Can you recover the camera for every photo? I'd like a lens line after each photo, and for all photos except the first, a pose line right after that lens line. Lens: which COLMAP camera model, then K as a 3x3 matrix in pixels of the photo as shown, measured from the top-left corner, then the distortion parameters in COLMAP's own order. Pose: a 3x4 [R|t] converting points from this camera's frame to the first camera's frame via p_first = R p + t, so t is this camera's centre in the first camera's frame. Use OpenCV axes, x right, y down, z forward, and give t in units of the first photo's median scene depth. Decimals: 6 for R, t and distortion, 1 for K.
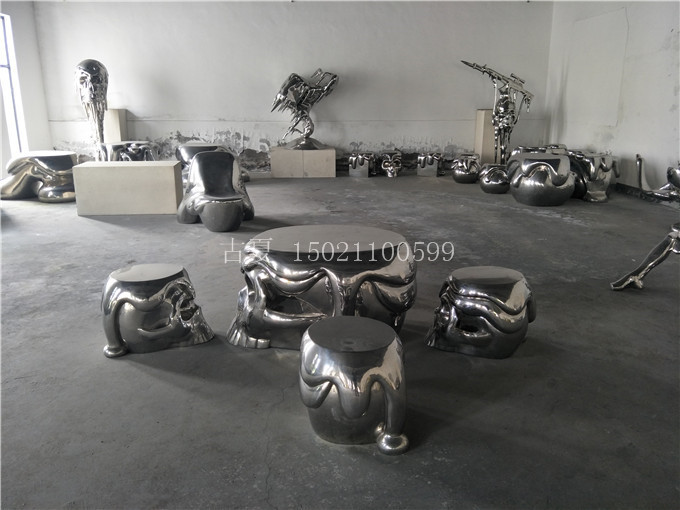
lens RADIAL K [[575.7, 0, 340.0], [0, 575.7, 255.0], [0, 0, 1]] dist [0.029626, -0.004995]
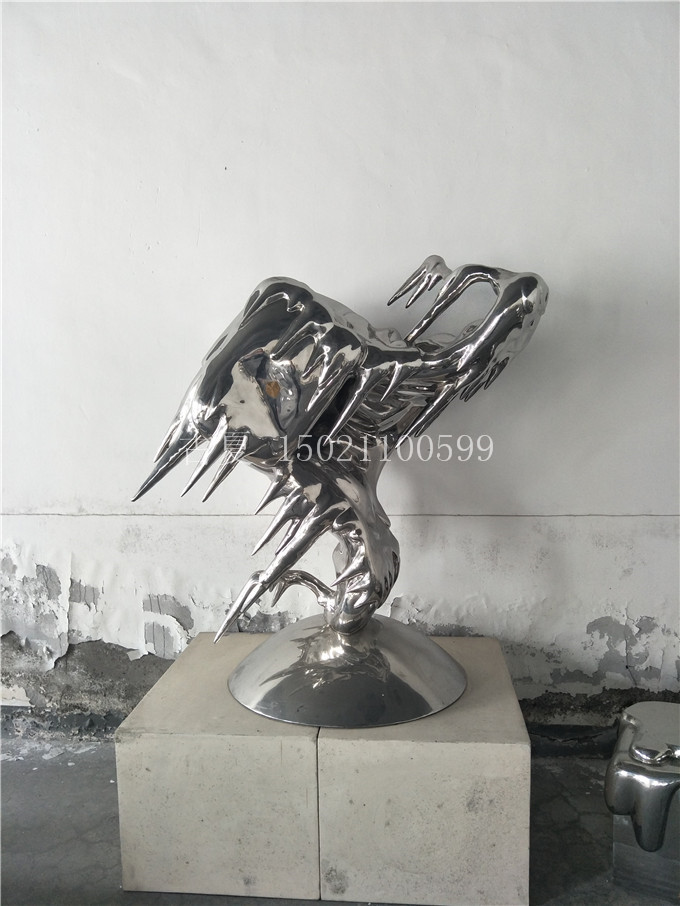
lens RADIAL K [[767.0, 0, 340.0], [0, 767.0, 453.0], [0, 0, 1]] dist [0.029626, -0.004995]
pose [[0.983536, 0.002756, -0.180693, -0.074058], [-0.031804, 0.986917, -0.158060, -0.828636], [0.177893, 0.161205, 0.970756, 2.881229]]
